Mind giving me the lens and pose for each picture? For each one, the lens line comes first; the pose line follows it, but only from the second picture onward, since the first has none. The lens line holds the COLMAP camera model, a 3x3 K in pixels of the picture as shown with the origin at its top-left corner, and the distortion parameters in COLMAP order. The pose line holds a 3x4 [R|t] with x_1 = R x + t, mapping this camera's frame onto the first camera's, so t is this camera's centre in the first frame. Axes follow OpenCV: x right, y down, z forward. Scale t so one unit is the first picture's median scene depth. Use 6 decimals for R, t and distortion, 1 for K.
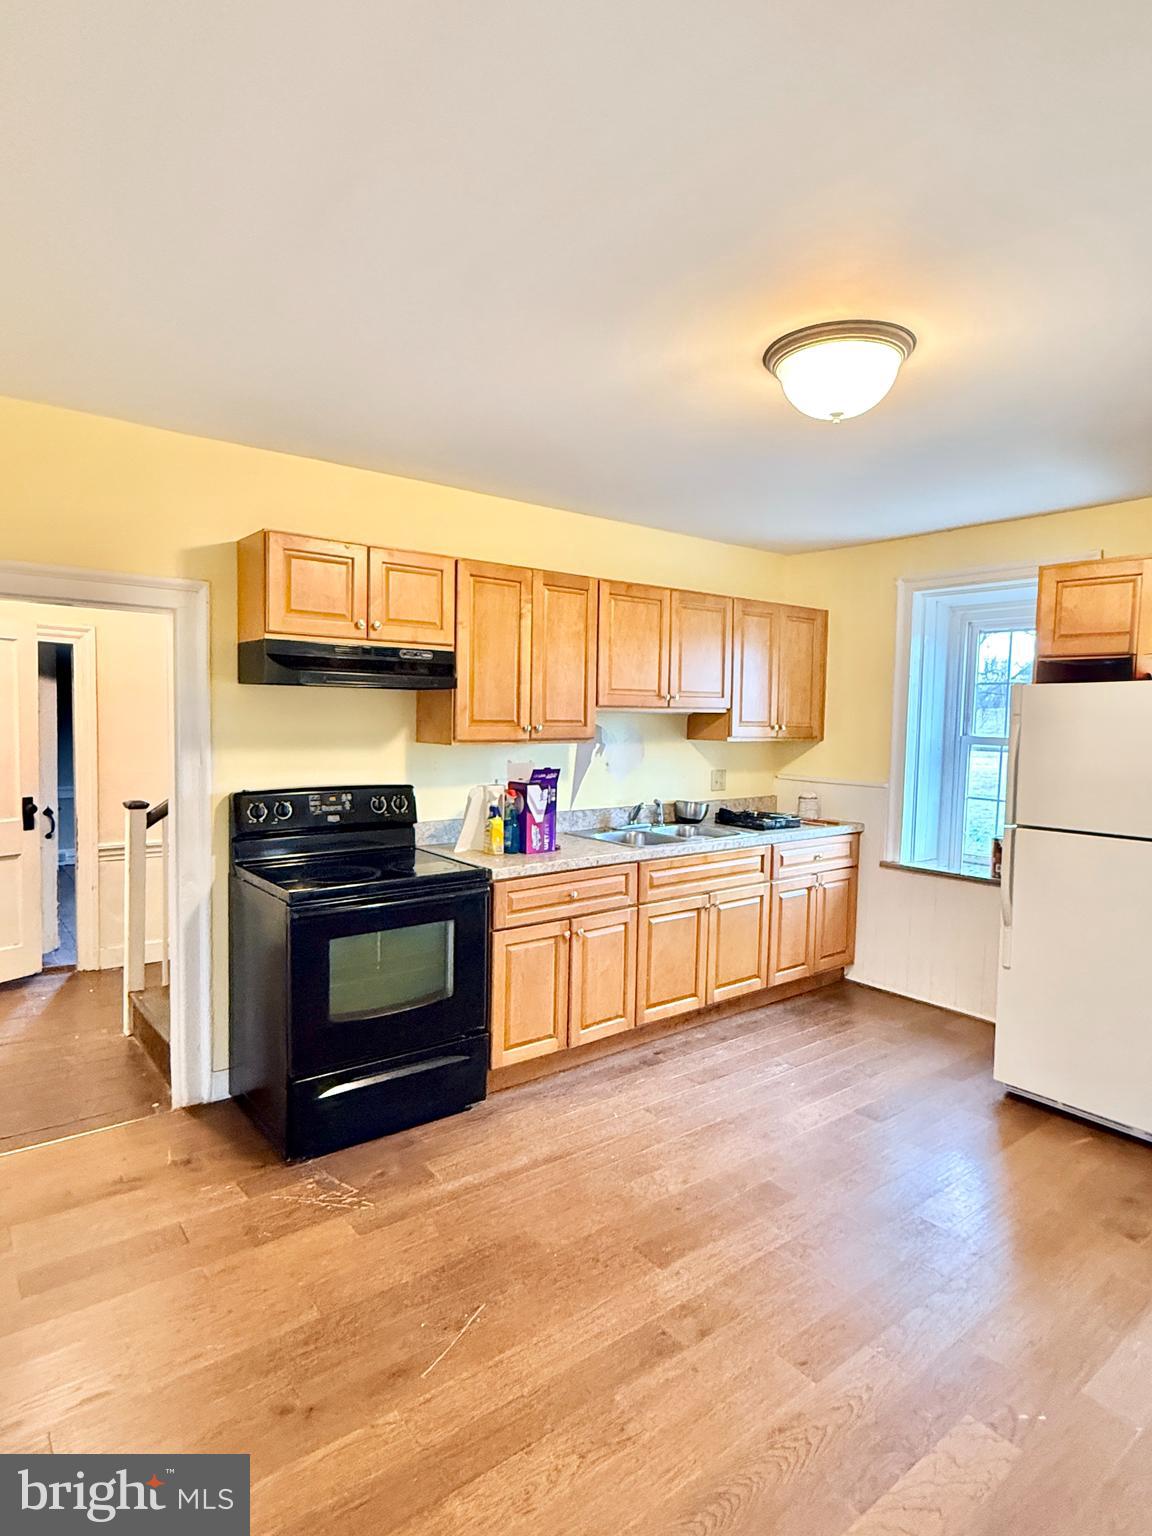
lens RADIAL K [[858.0, 0, 570.1], [0, 858.0, 768.5], [0, 0, 1]] dist [-0.000782, -0.000533]
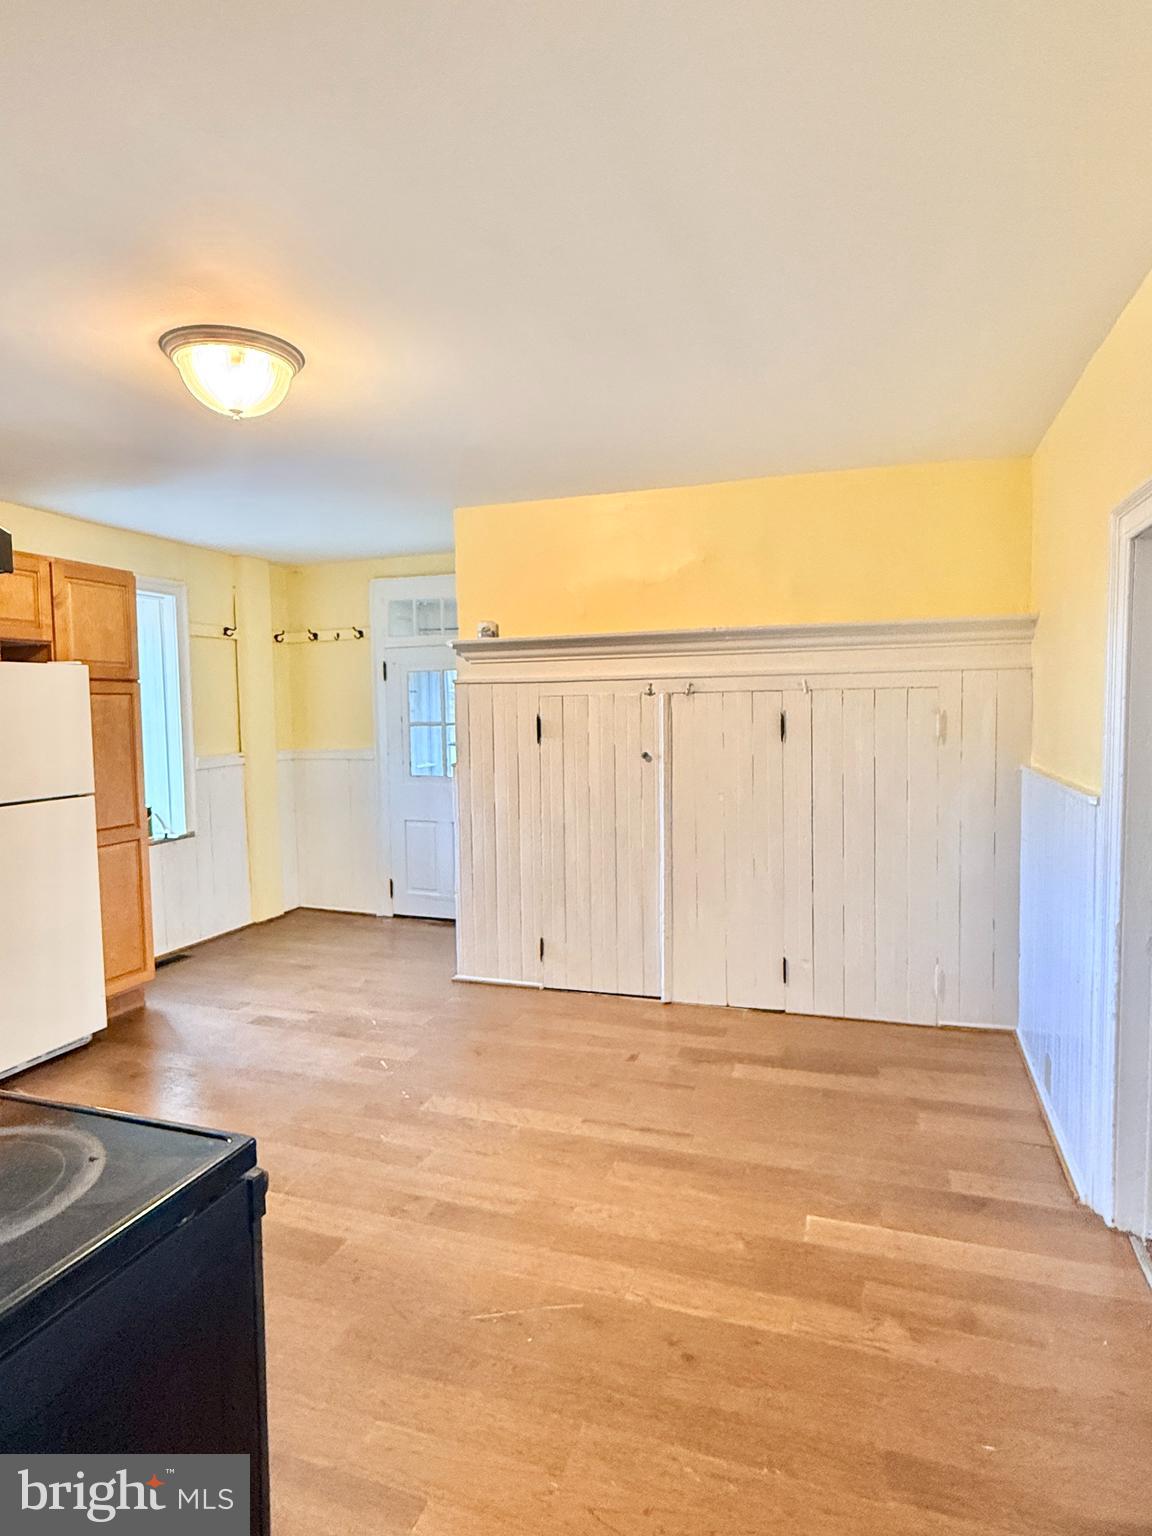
lens RADIAL K [[859.3, 0, 575.8], [0, 859.3, 761.9], [0, 0, 1]] dist [-0.000825, -0.000676]
pose [[-0.541660, -0.068585, 0.837795, -0.892872], [0.058338, 0.991196, 0.118860, -0.082498], [-0.838571, 0.113257, -0.532890, 1.312248]]
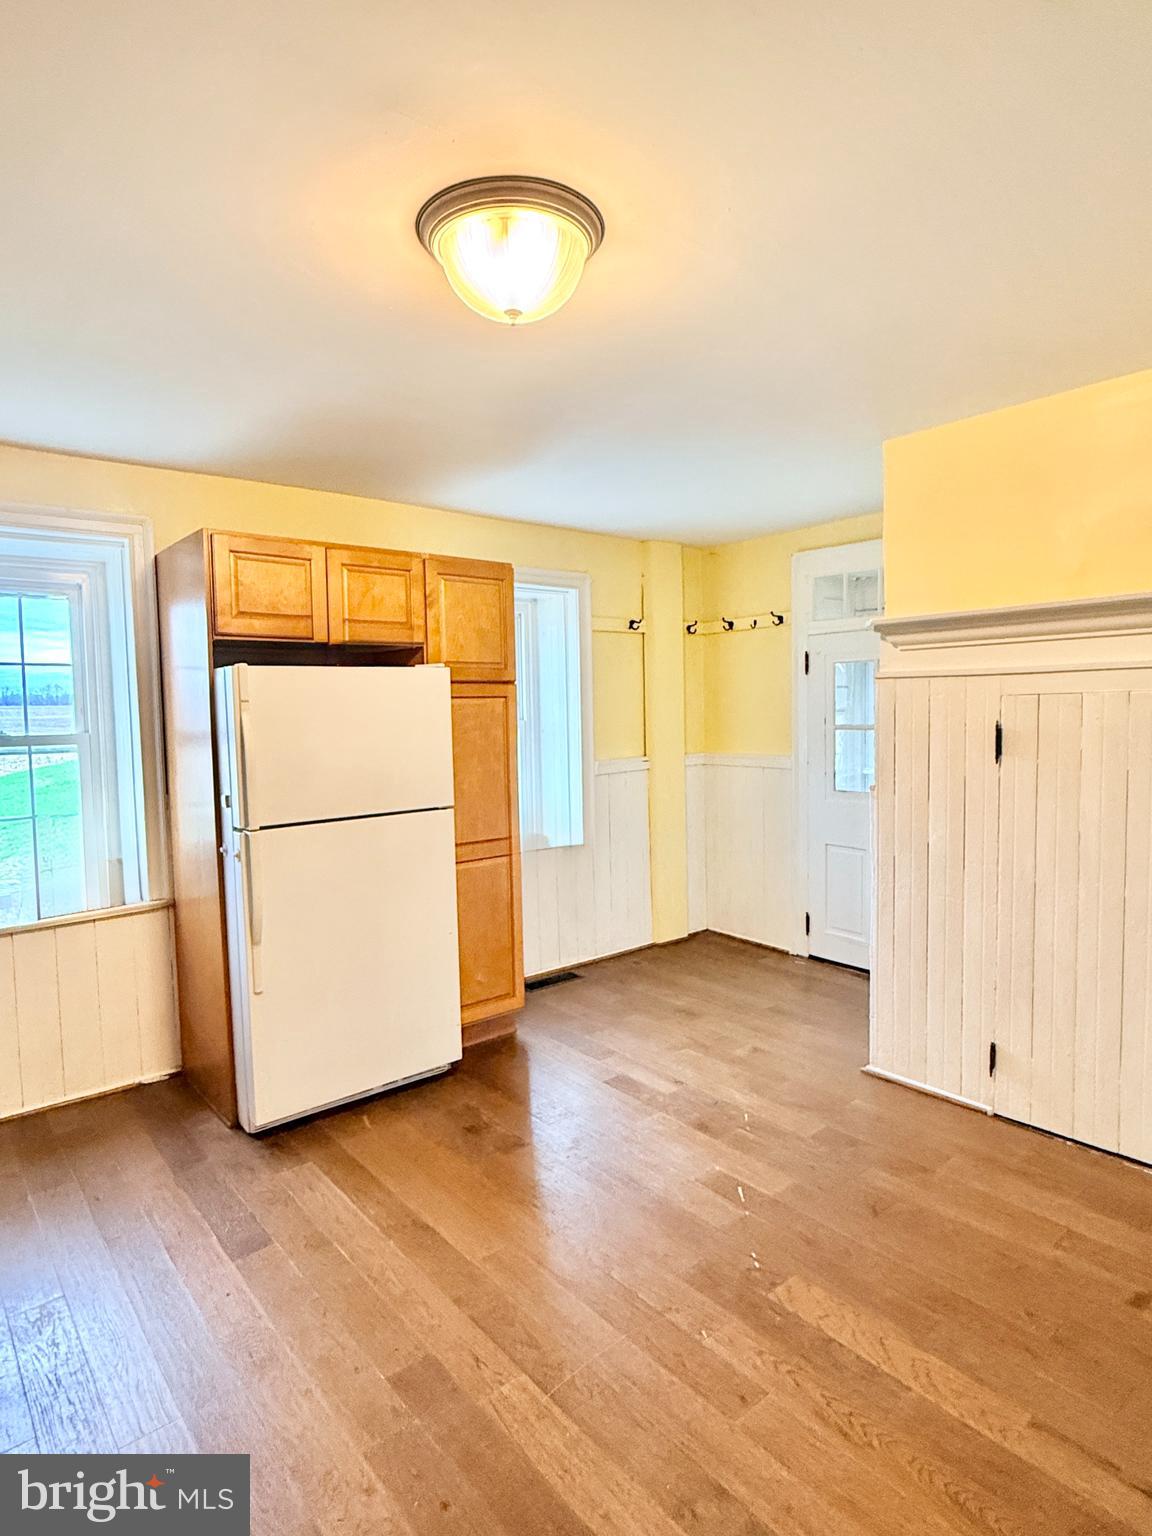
lens RADIAL K [[859.3, 0, 575.8], [0, 859.3, 761.9], [0, 0, 1]] dist [-0.000825, -0.000676]
pose [[-0.034402, -0.087283, 0.995589, -0.526403], [0.086119, 0.992215, 0.089963, -0.076640], [-0.995691, 0.088834, -0.026618, 1.031653]]
